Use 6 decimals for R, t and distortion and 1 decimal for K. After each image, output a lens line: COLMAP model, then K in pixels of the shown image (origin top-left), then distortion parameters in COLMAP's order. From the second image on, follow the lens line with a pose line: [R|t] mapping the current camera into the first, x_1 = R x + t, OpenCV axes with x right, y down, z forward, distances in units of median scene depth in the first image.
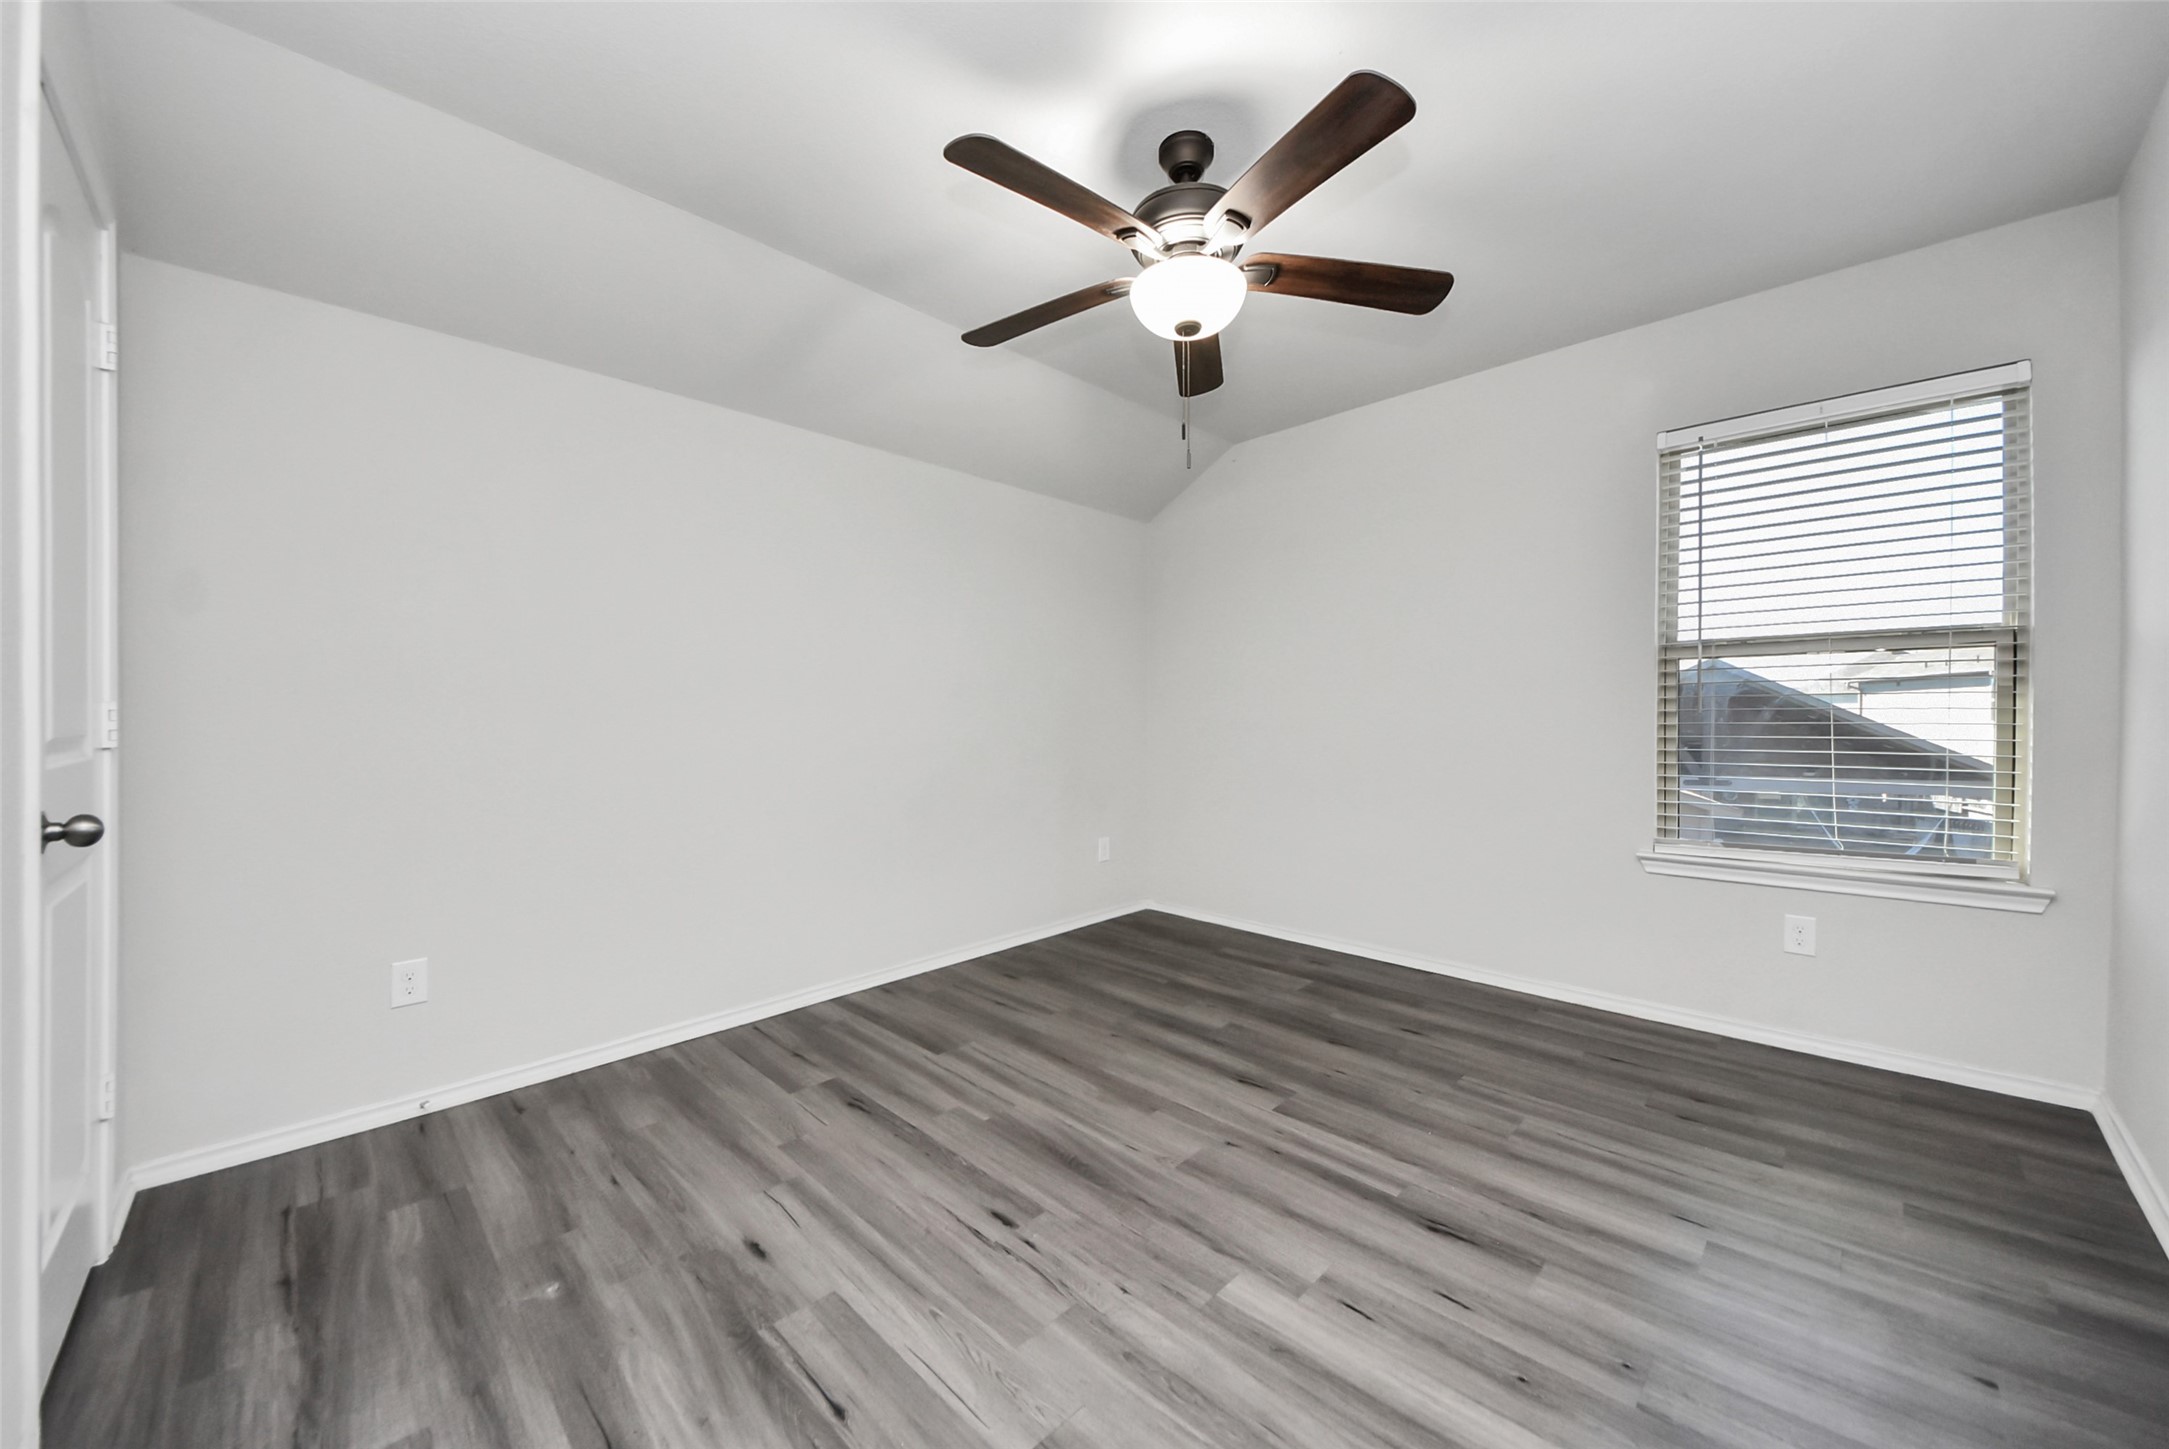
lens RADIAL K [[789.0, 0, 1089.1], [0, 789.0, 722.3], [0, 0, 1]] dist [0.047596, -0.029482]
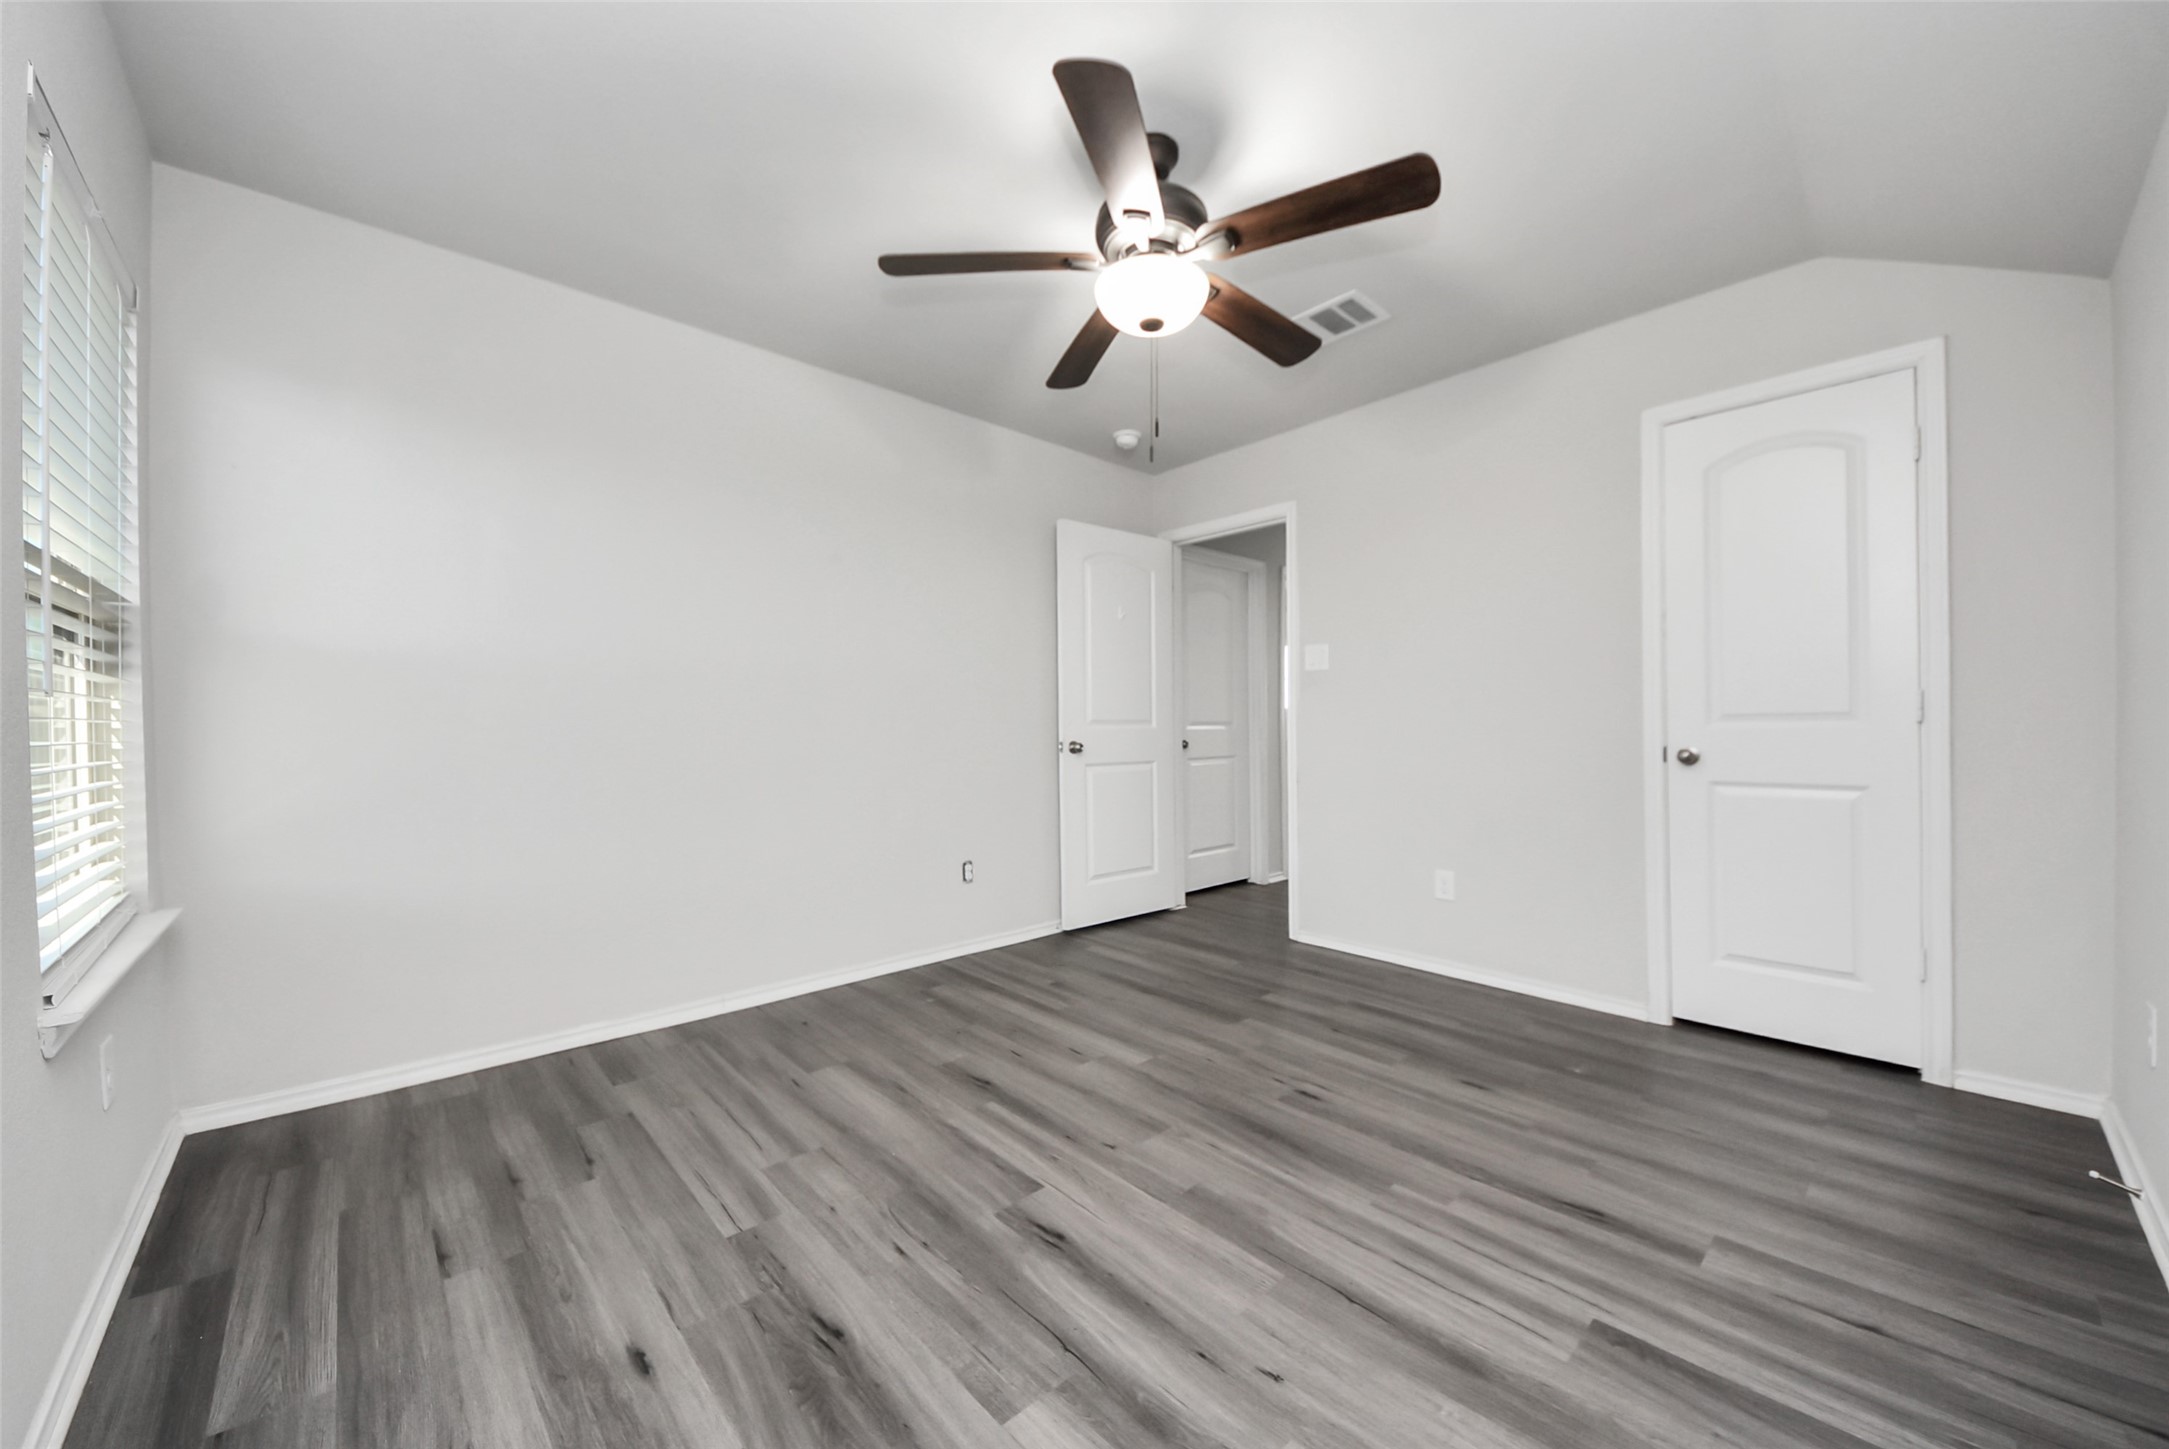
lens RADIAL K [[789.0, 0, 1089.1], [0, 789.0, 722.3], [0, 0, 1]] dist [0.047596, -0.029482]
pose [[-0.998821, 0.007220, 0.048008, 0.148541], [0.006936, 0.999957, -0.006088, 0.019241], [-0.048050, -0.005748, -0.998828, 1.896379]]
